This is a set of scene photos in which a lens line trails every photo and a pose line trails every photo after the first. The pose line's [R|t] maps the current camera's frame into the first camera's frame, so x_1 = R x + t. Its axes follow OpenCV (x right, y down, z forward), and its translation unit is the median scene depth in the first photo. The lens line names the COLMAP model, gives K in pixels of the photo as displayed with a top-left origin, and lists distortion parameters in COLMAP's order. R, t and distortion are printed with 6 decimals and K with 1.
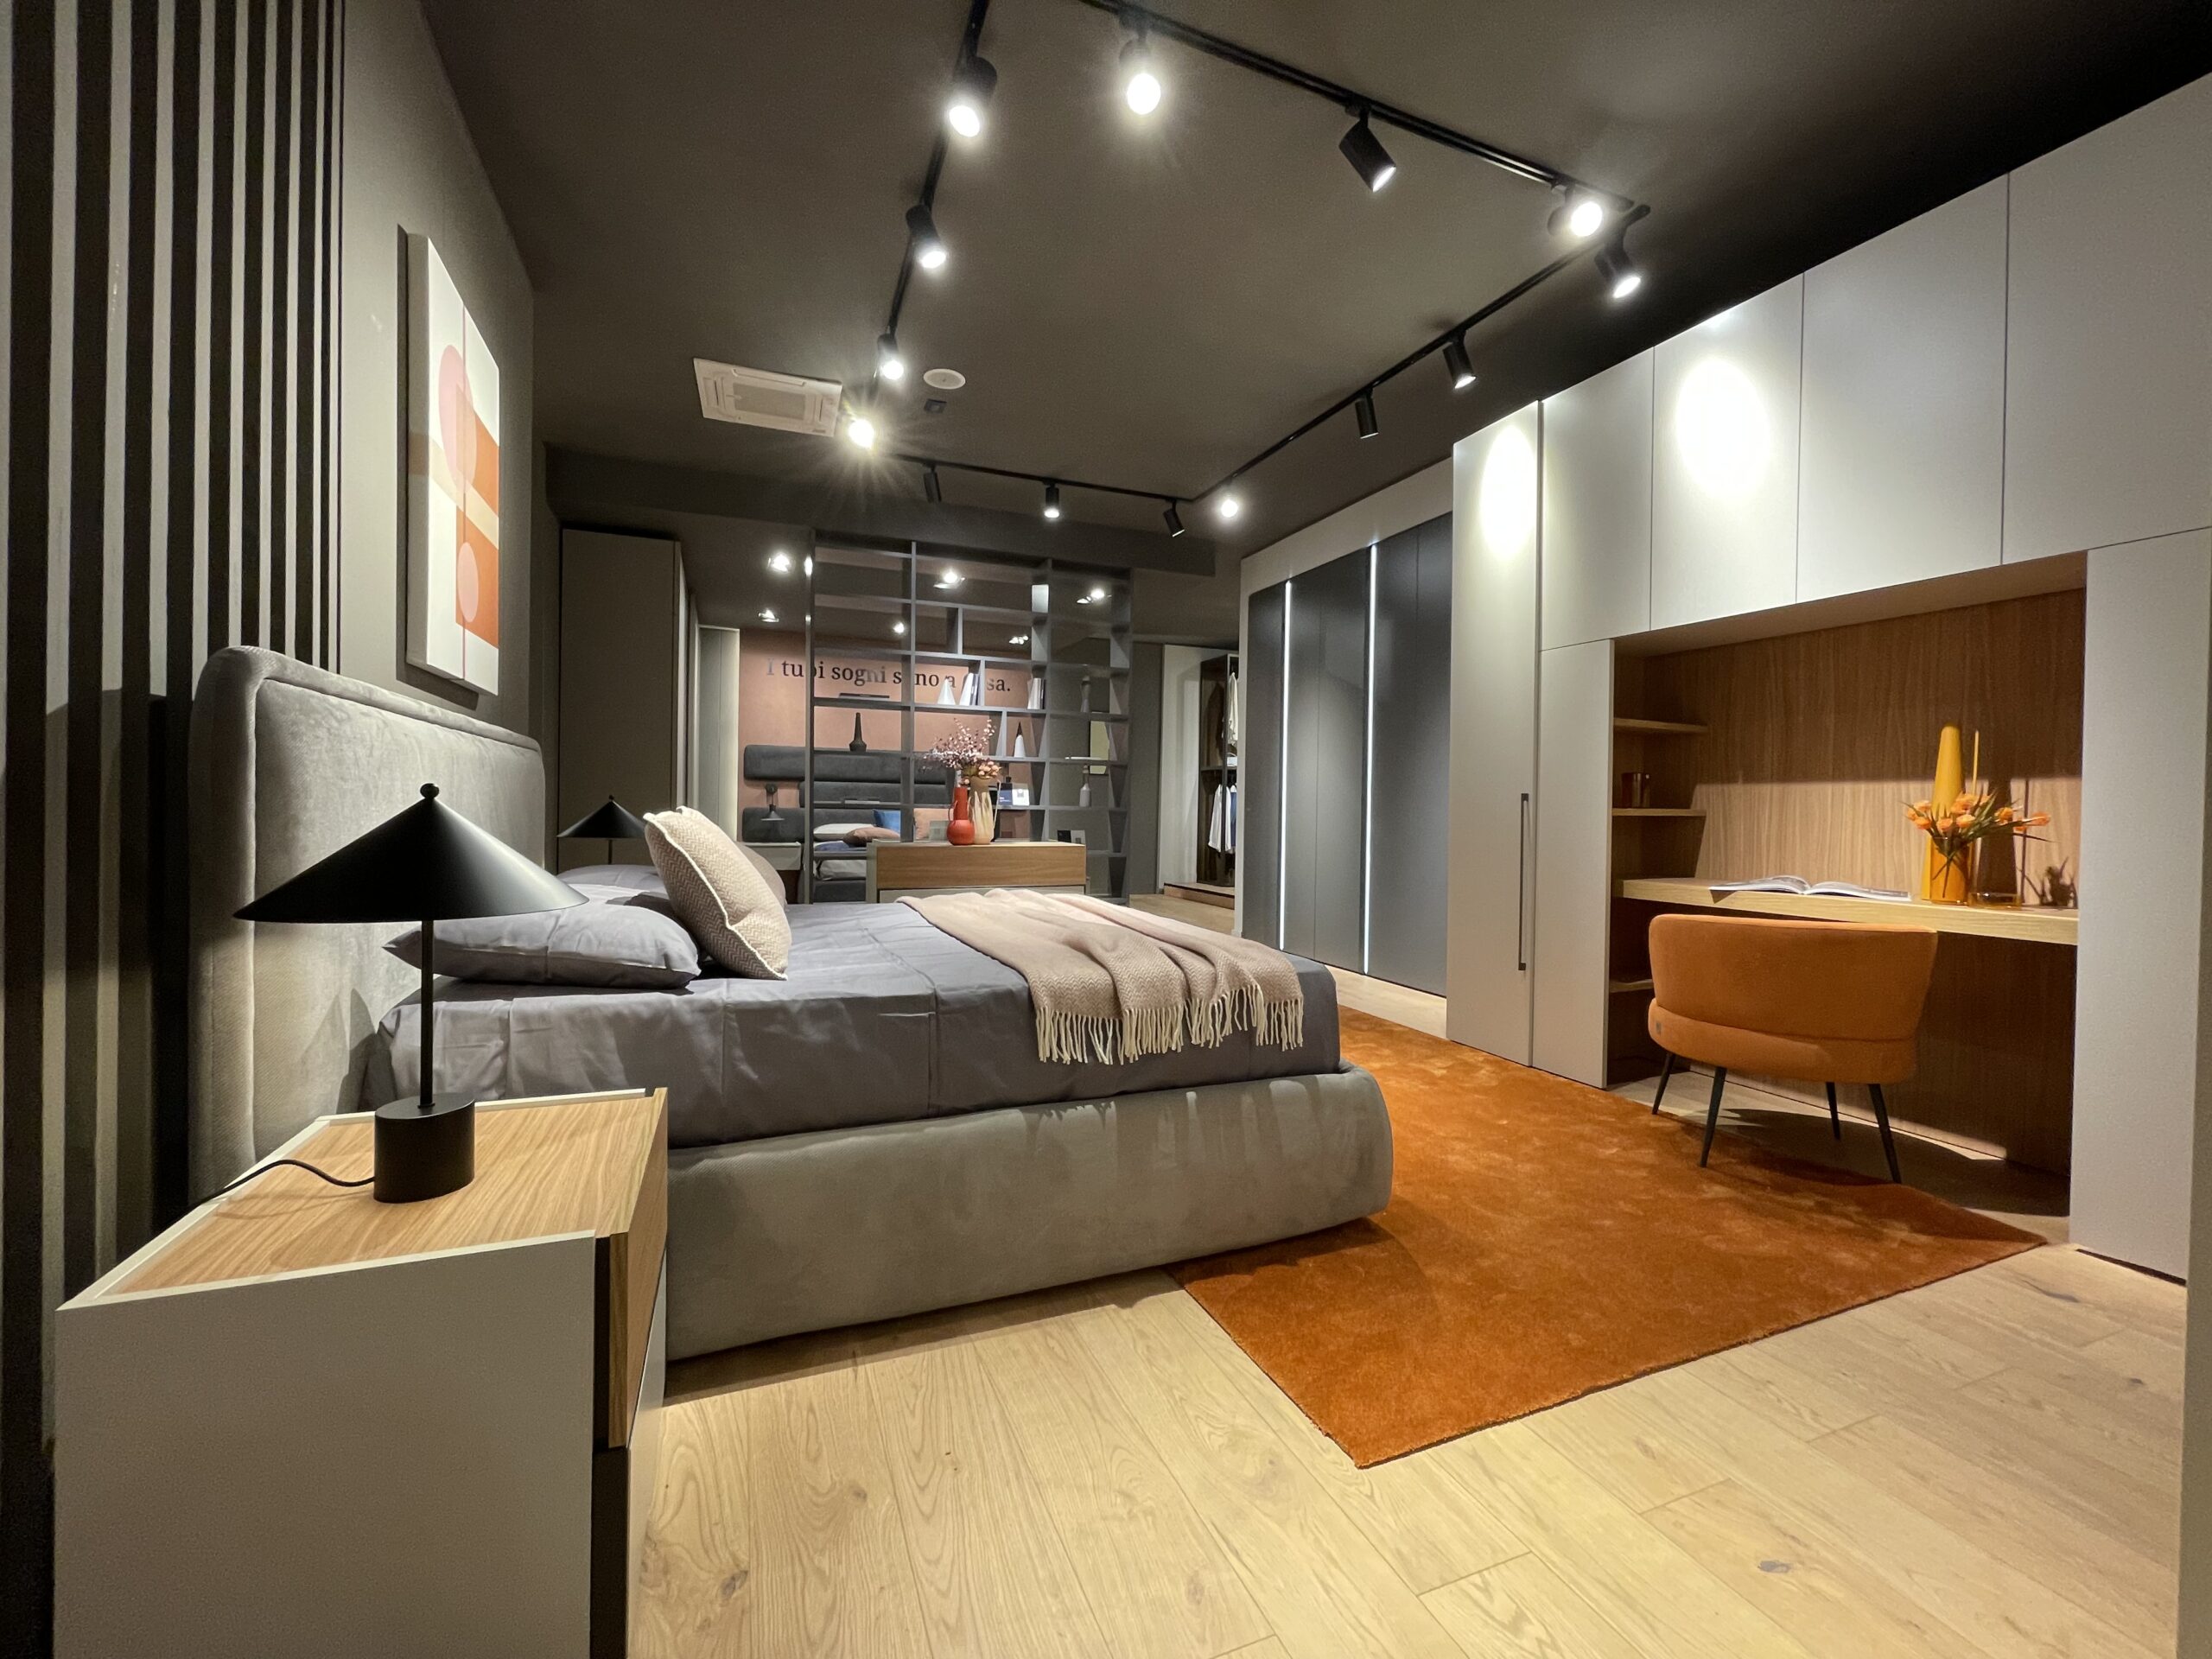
lens RADIAL K [[897.8, 0, 1111.8], [0, 897.8, 822.4], [0, 0, 1]] dist [-0.000880, -0.000104]
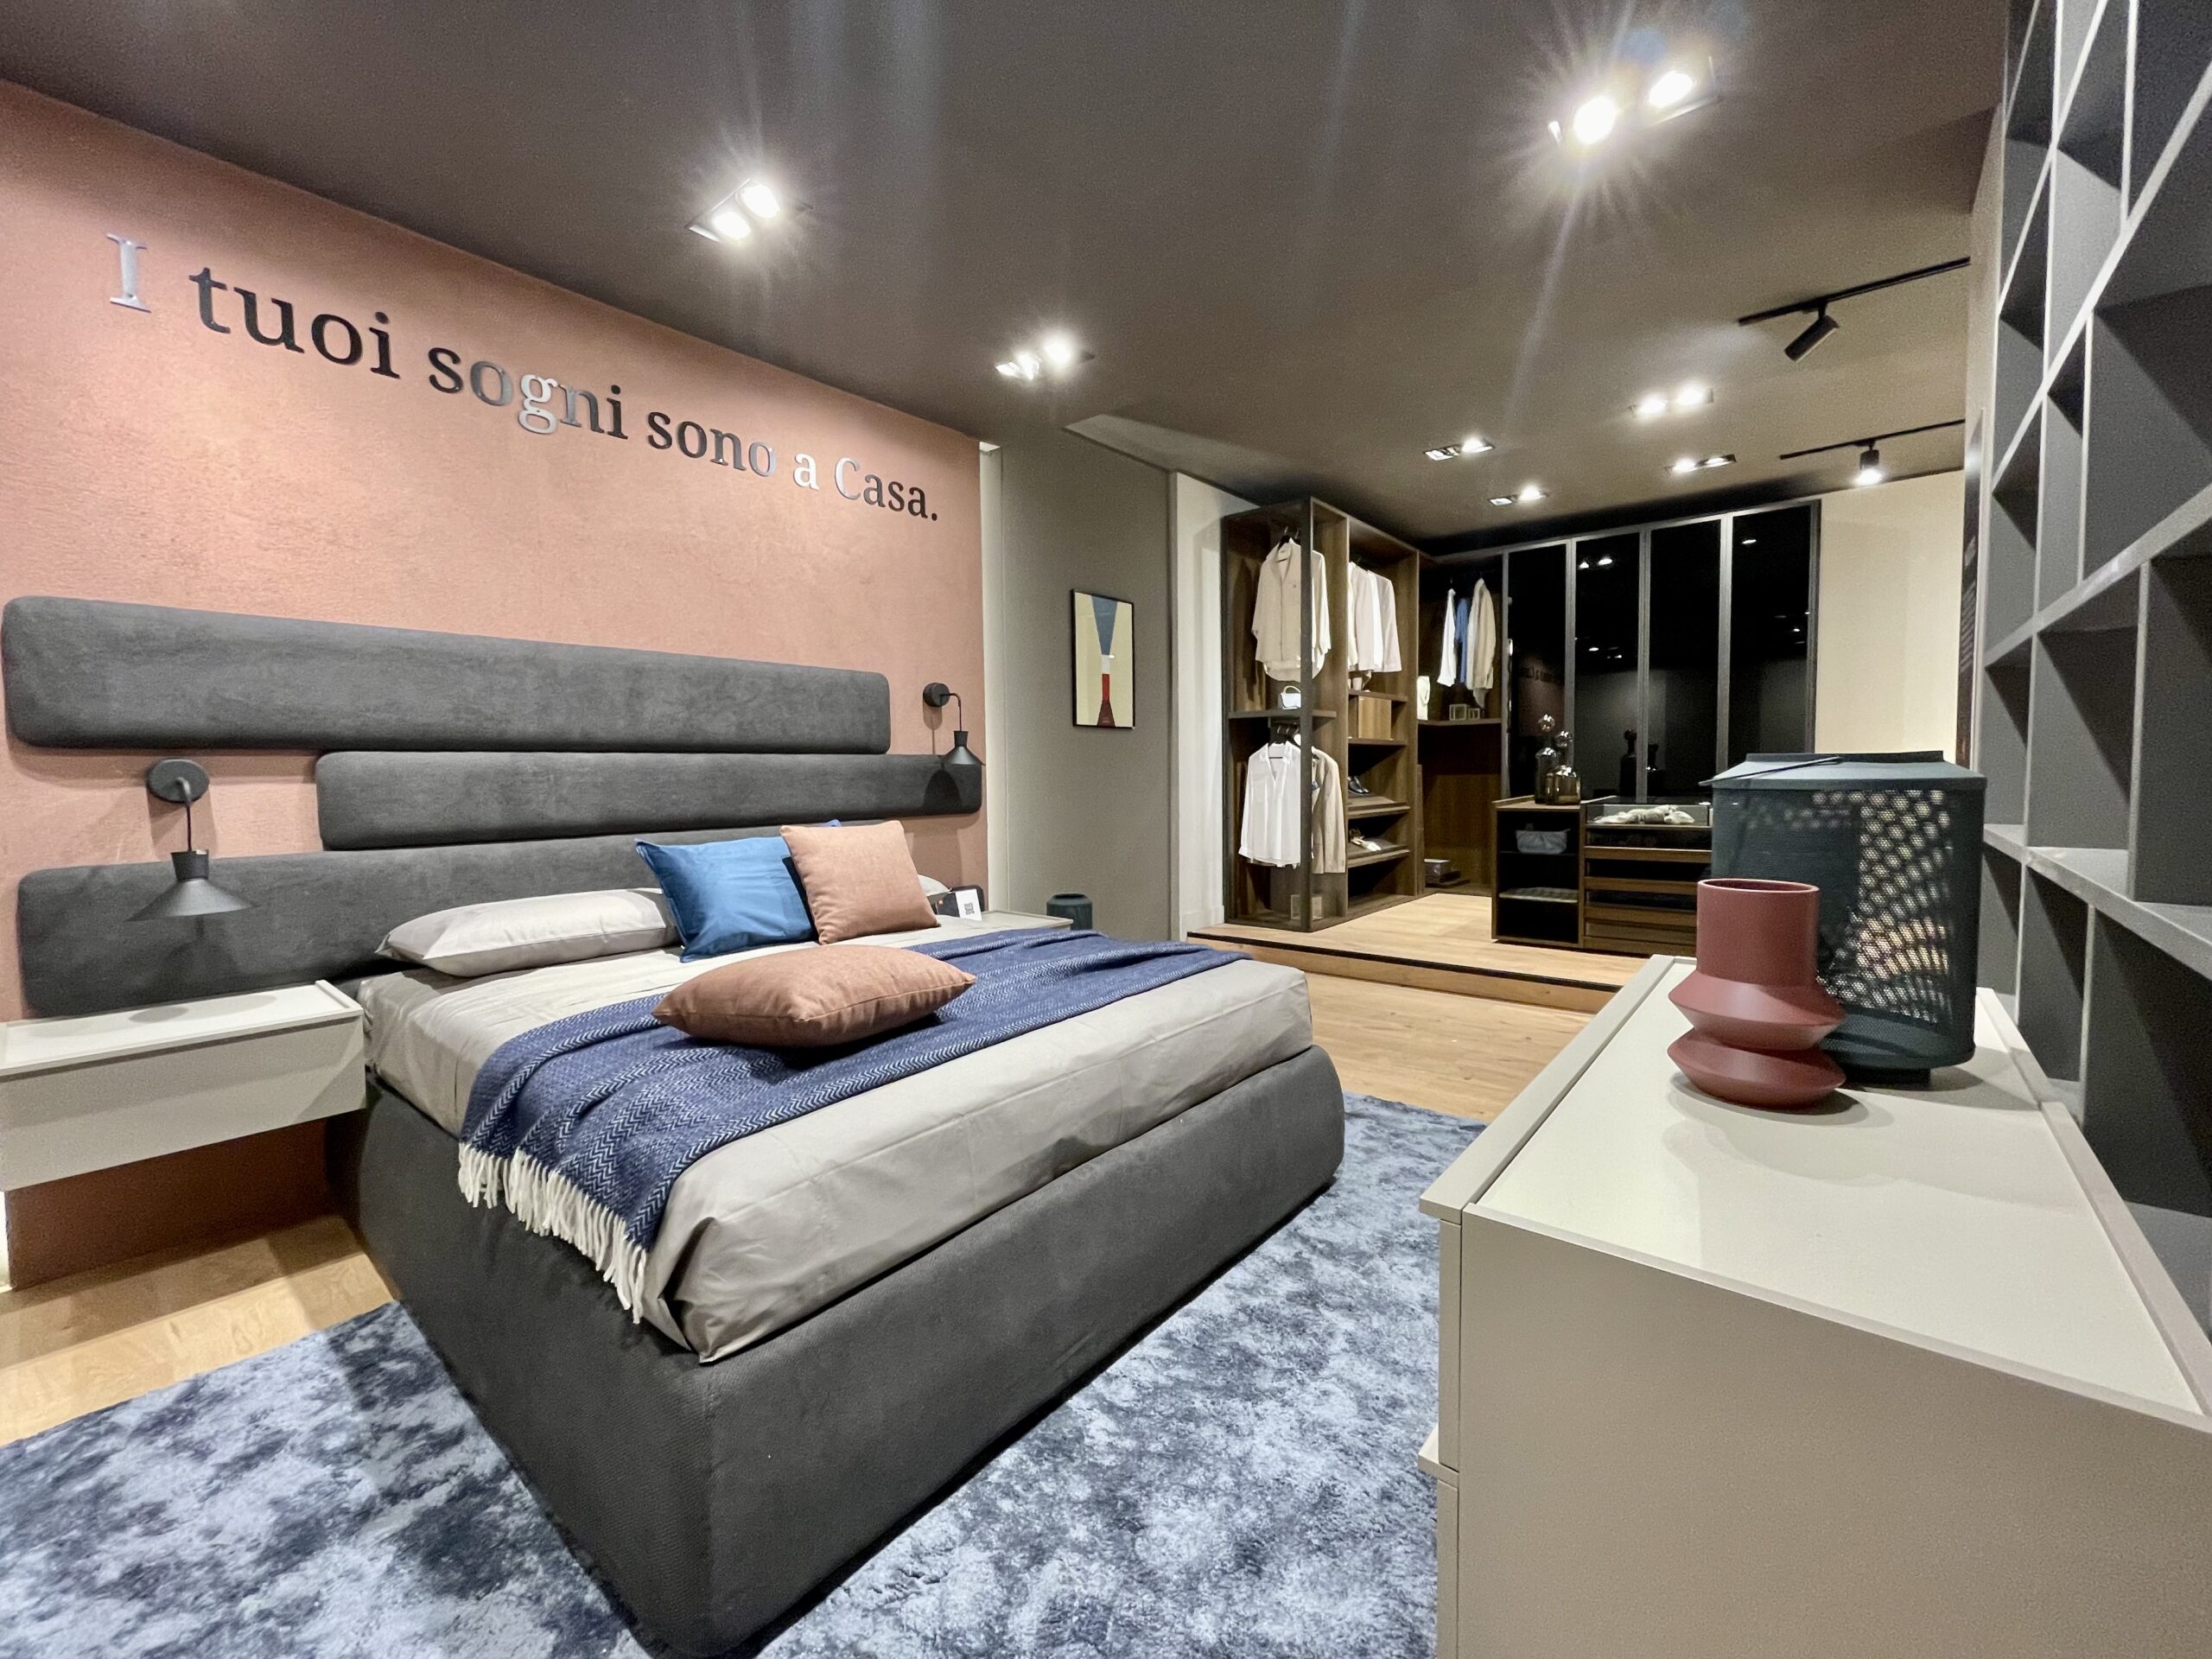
lens RADIAL K [[897.8, 0, 1101.6], [0, 897.8, 819.6], [0, 0, 1]] dist [-0.000880, -0.000104]
pose [[0.879956, -0.052983, 0.472092, -0.266415], [0.034817, 0.998281, 0.047140, -0.029920], [-0.473778, -0.025044, 0.880288, 0.648823]]
